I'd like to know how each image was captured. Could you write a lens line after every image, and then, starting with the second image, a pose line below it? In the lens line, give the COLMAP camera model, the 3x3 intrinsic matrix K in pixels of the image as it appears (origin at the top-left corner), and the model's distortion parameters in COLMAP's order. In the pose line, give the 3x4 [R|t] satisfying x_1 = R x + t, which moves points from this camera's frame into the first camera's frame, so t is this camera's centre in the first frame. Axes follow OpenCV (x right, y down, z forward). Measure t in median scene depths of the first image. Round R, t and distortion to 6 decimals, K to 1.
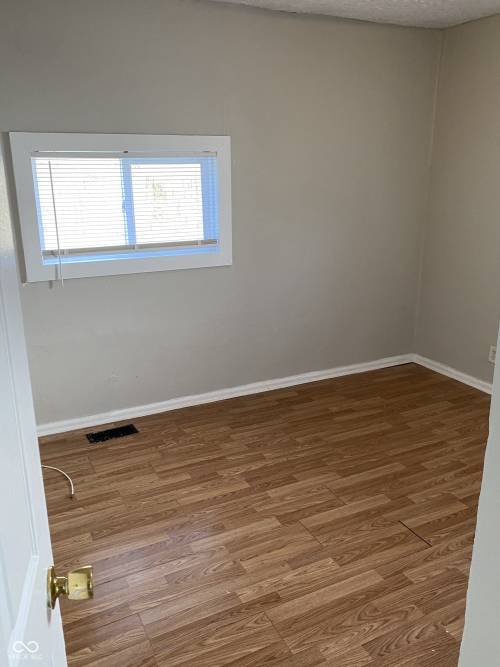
lens RADIAL K [[548.5, 0, 247.6], [0, 548.5, 334.8], [0, 0, 1]] dist [0.033091, 0.000679]
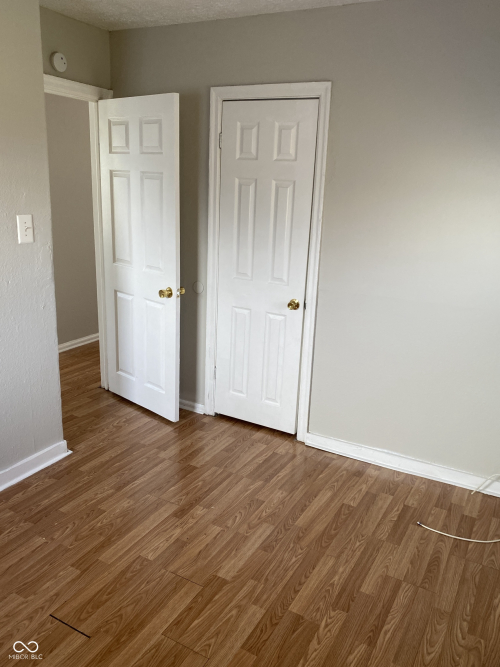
lens RADIAL K [[548.5, 0, 249.6], [0, 548.5, 332.2], [0, 0, 1]] dist [0.033091, 0.000679]
pose [[-0.827202, 0.127668, -0.547209, 0.473159], [-0.197617, 0.845535, 0.496002, -0.469955], [0.526008, 0.518432, -0.674199, 1.459569]]
